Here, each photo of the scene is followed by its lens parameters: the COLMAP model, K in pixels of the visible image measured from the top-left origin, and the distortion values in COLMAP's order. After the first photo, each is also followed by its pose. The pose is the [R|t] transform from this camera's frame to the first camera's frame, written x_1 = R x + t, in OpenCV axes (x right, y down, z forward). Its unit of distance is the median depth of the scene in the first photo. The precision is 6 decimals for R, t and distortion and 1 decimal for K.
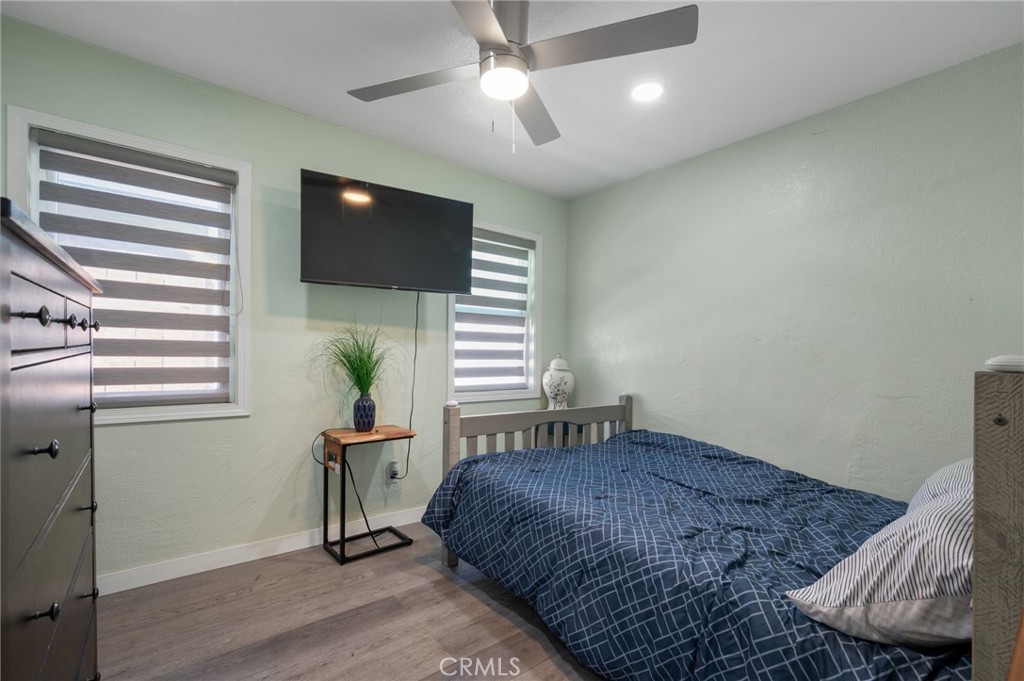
lens RADIAL K [[462.6, 0, 512.0], [0, 462.6, 346.6], [0, 0, 1]] dist [-0.000519, 0.000324]
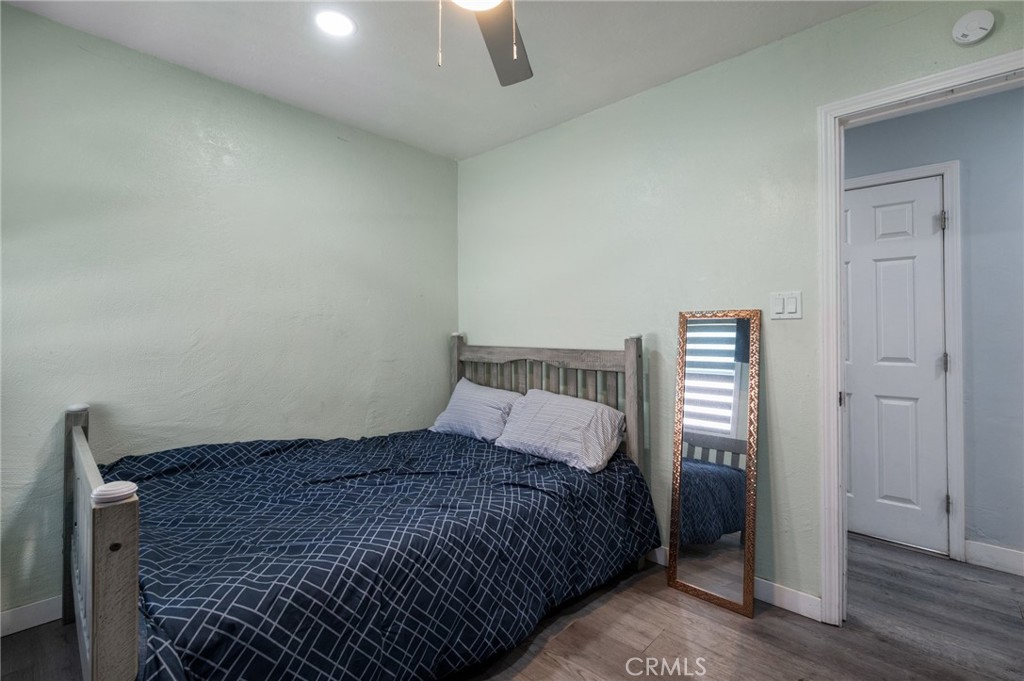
lens RADIAL K [[462.6, 0, 513.5], [0, 462.6, 332.3], [0, 0, 1]] dist [-0.000519, 0.000324]
pose [[-0.157571, -0.020687, 0.987291, -0.564262], [-0.006015, 0.999782, 0.019989, -0.005656], [-0.987489, -0.002789, -0.157661, 0.808054]]
